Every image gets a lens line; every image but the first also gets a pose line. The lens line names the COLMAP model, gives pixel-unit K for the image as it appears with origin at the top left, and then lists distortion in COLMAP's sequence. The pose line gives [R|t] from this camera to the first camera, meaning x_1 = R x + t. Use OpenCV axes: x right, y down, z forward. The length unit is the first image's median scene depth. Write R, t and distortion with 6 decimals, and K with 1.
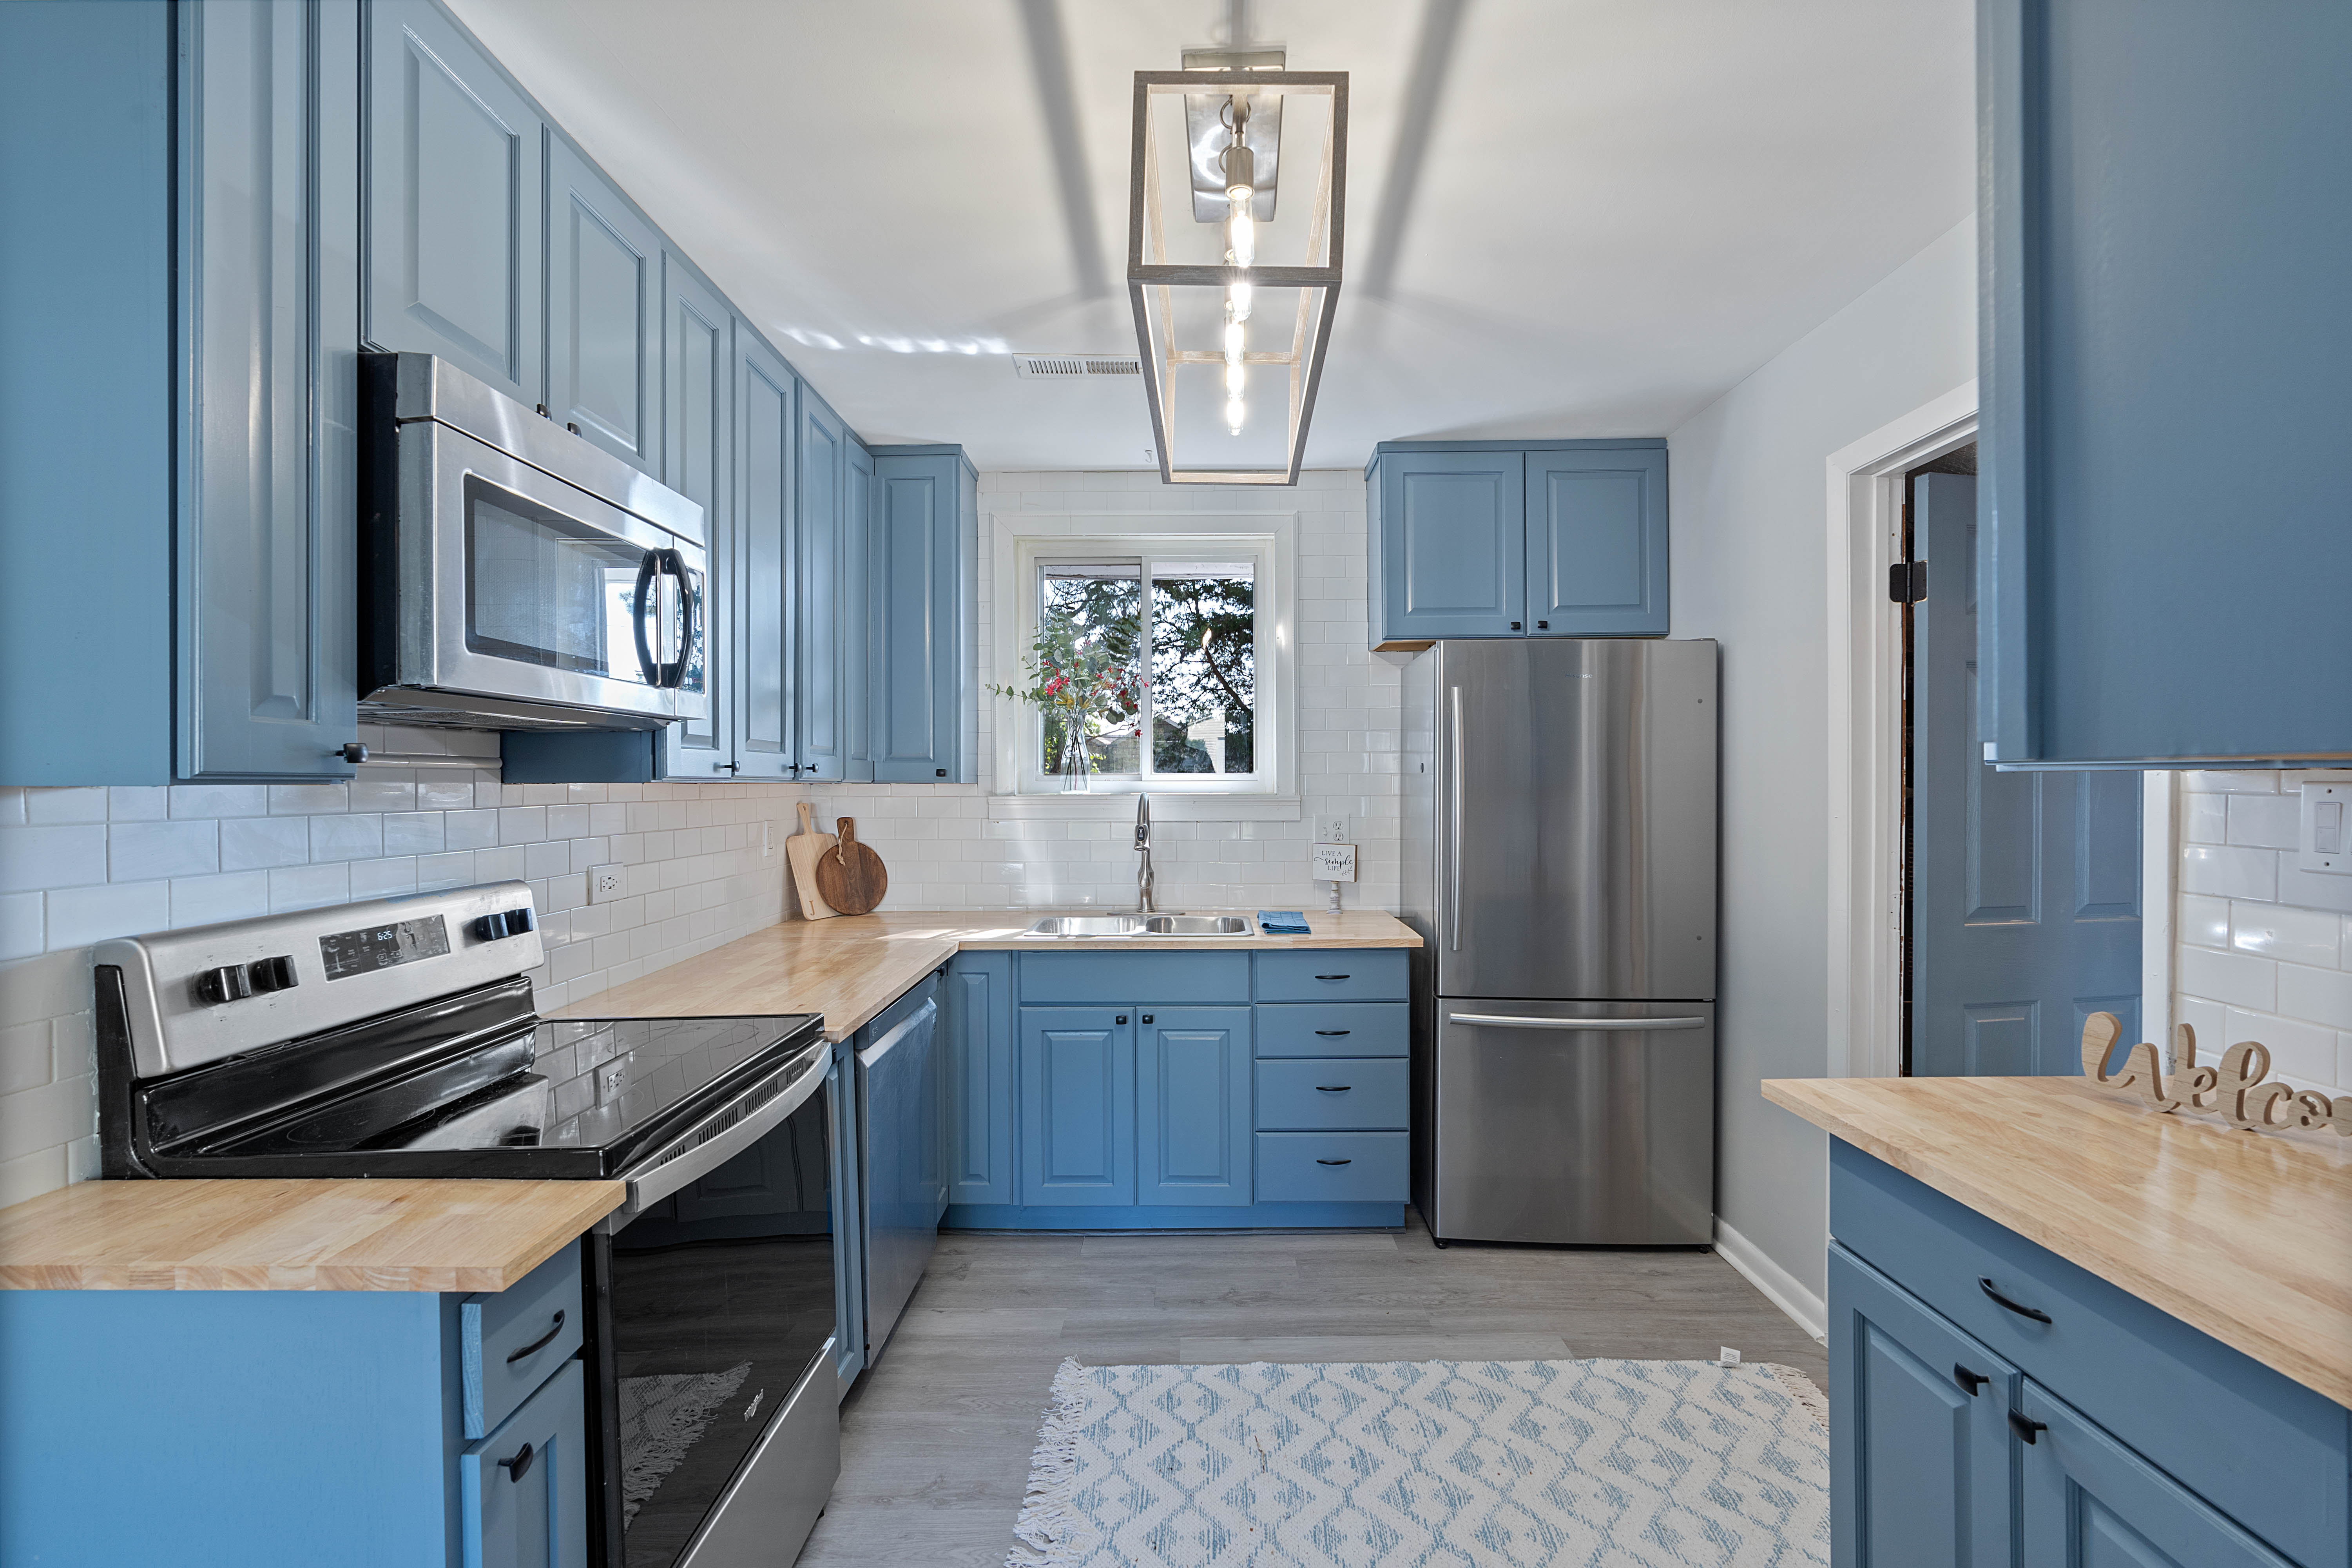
lens RADIAL K [[1061.4, 0, 1175.6], [0, 1061.4, 788.8], [0, 0, 1]] dist [-0.004754, 0.000176]
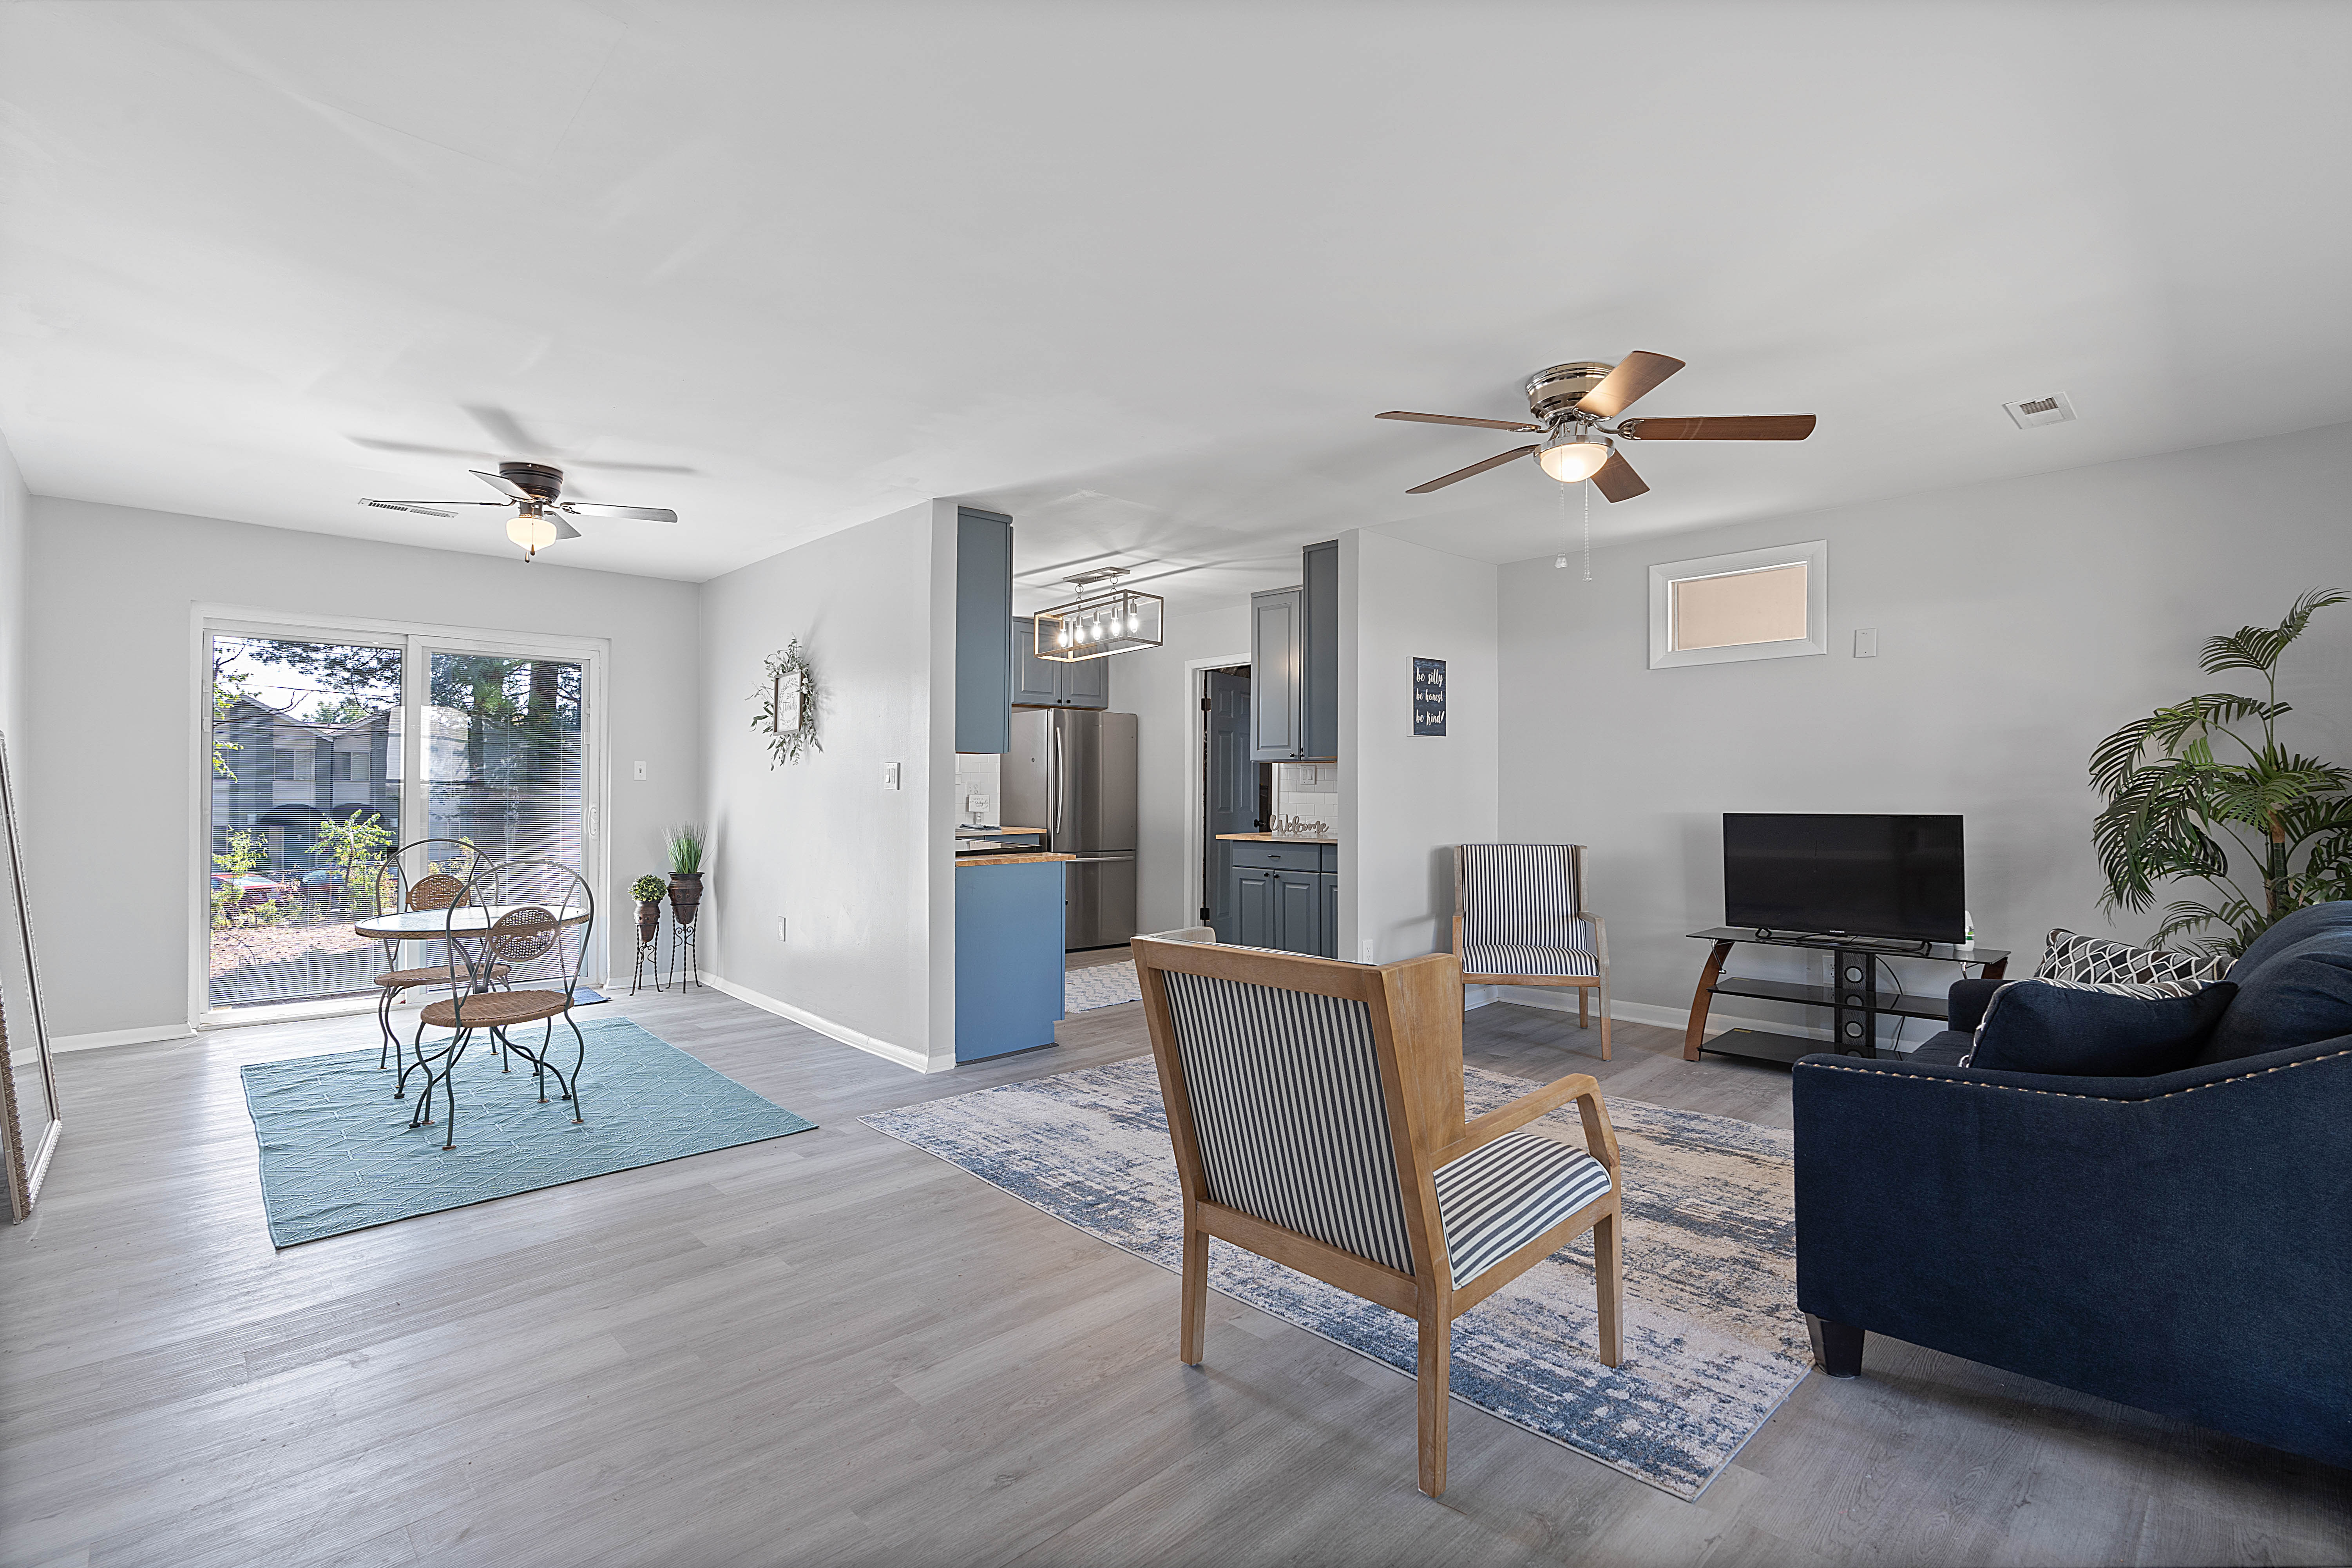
lens RADIAL K [[1069.0, 0, 1172.3], [0, 1069.0, 756.2], [0, 0, 1]] dist [-0.002729, 0.000025]
pose [[0.714091, 0.028515, 0.699472, -1.603866], [-0.002513, 0.999268, -0.038171, 0.080911], [-0.700048, 0.025500, 0.713640, -1.203006]]
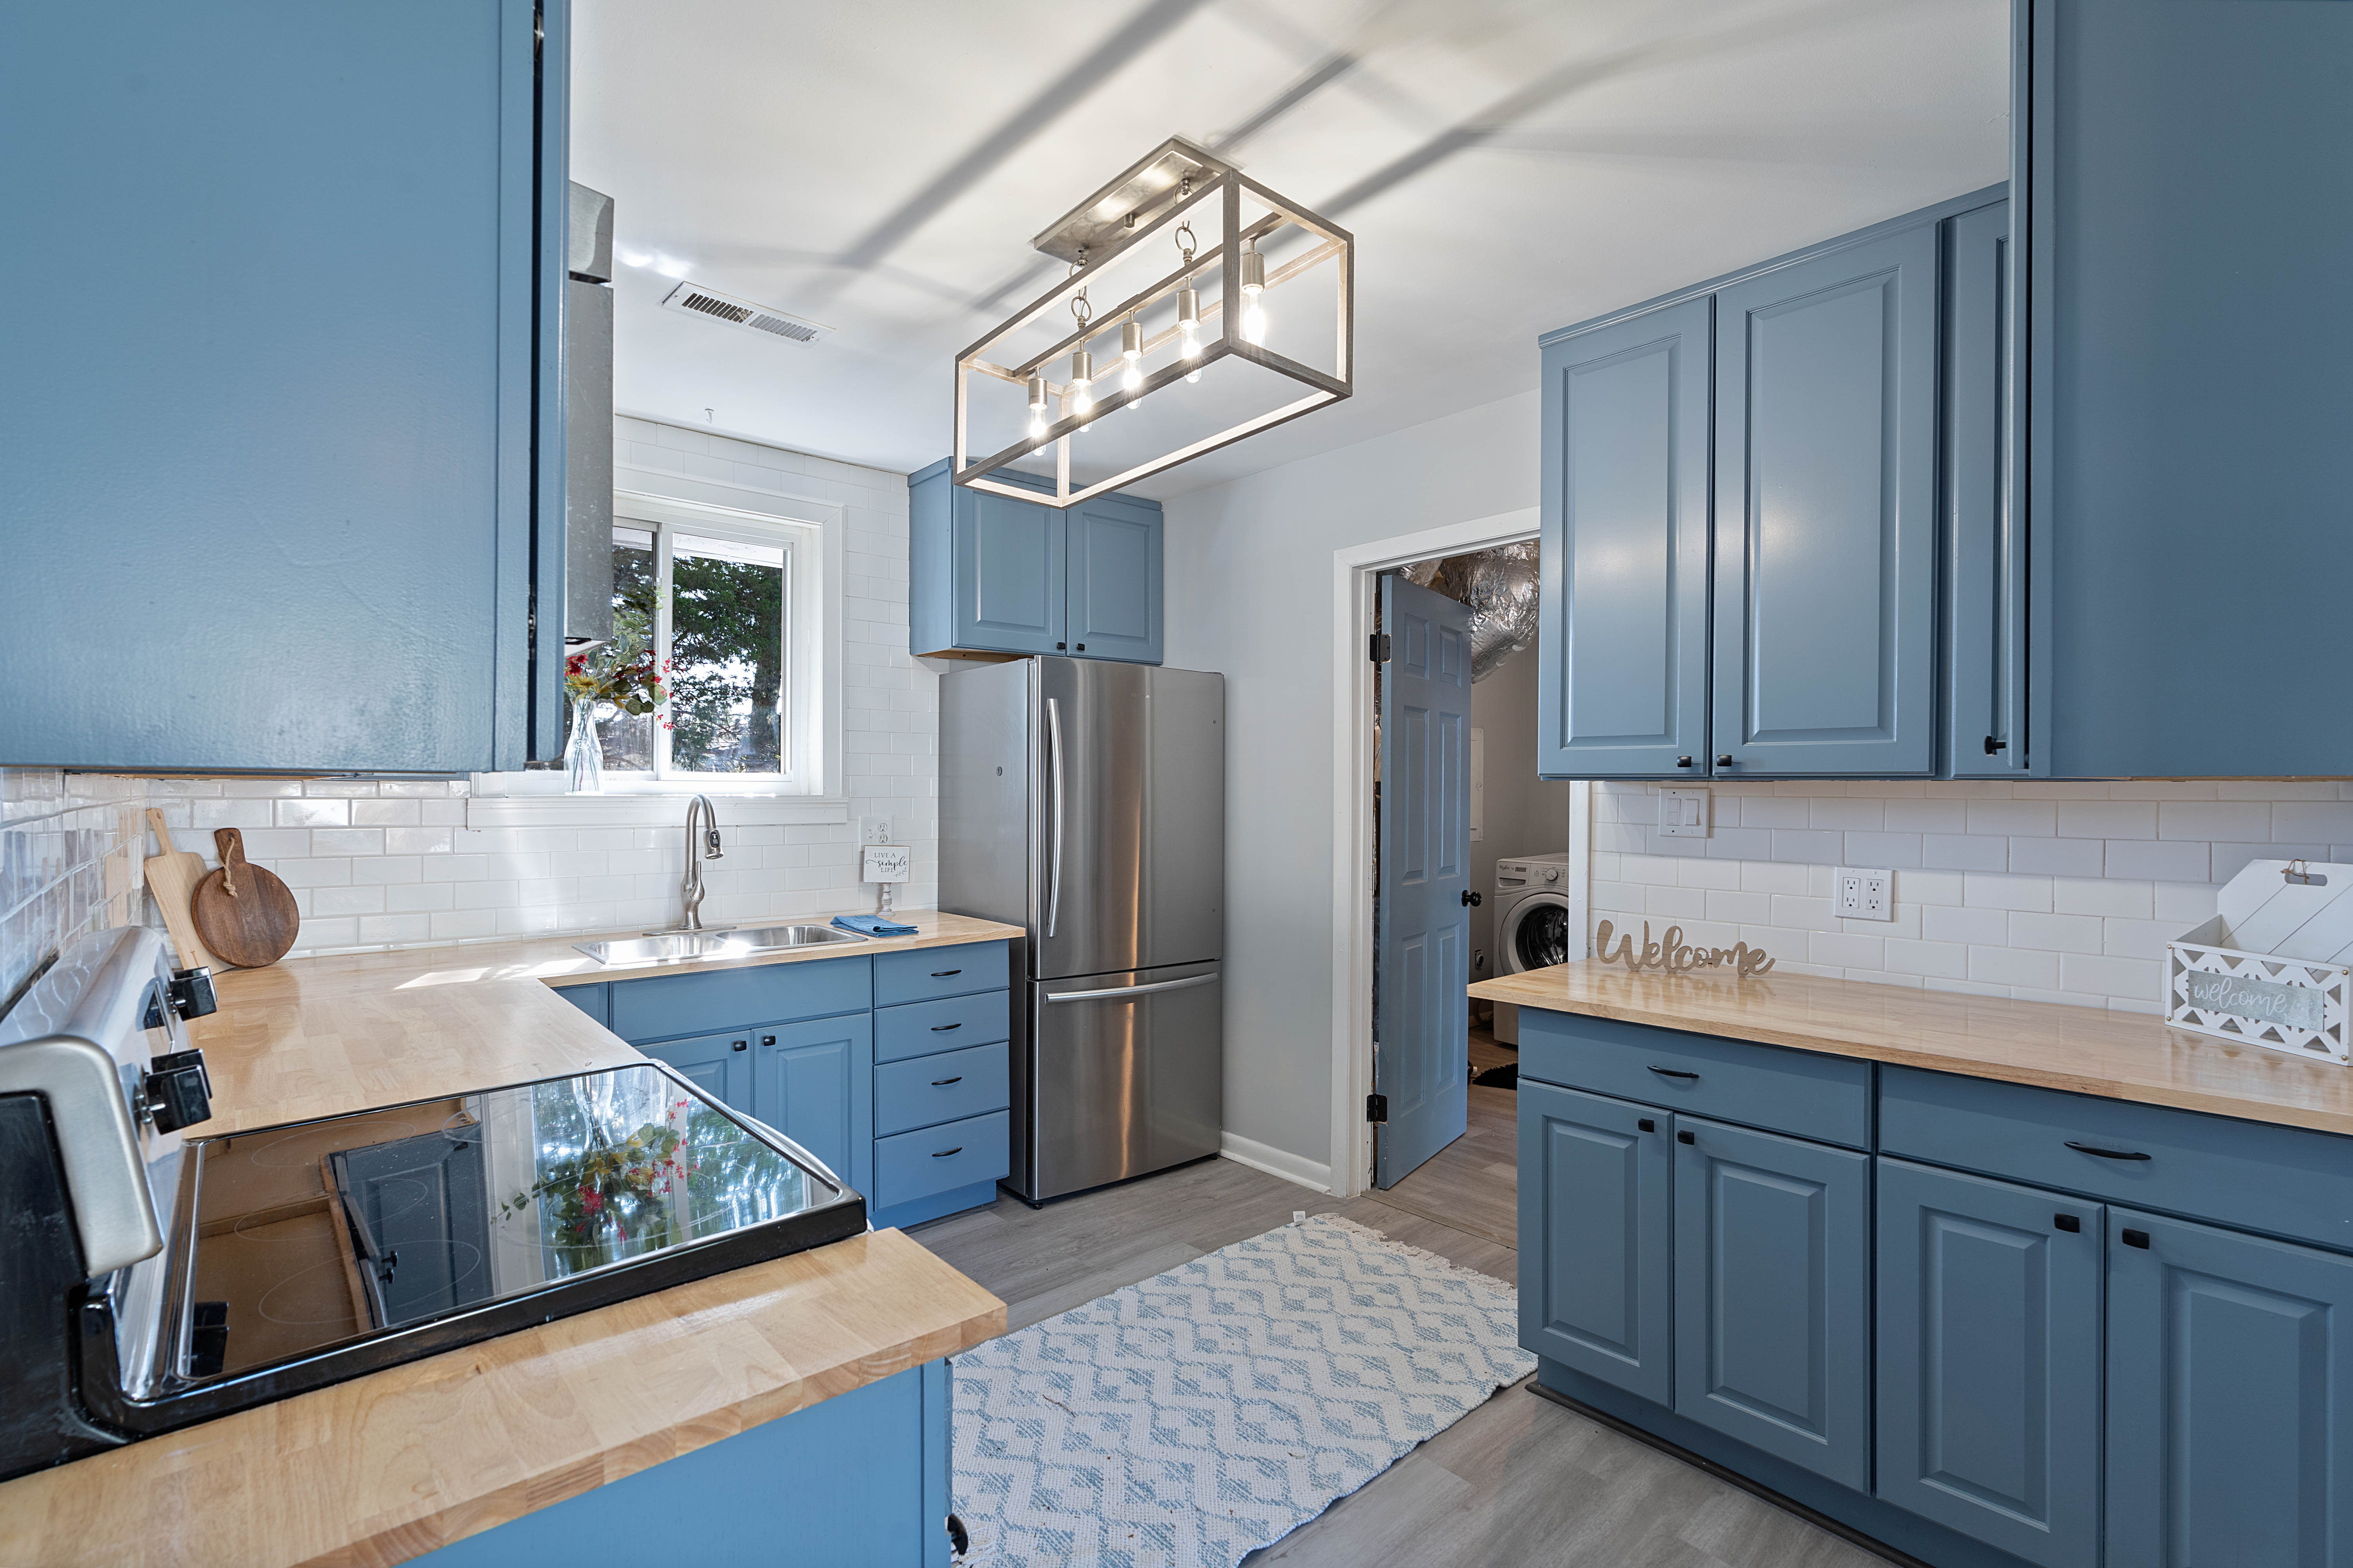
lens RADIAL K [[1085.8, 0, 1183.4], [0, 1085.8, 799.1], [0, 0, 1]] dist [-0.002696, -0.000144]
pose [[0.739779, -0.000525, 0.672850, -0.493095], [-0.003287, 0.999985, 0.004395, 0.004127], [-0.672842, -0.005463, 0.739766, 0.087177]]
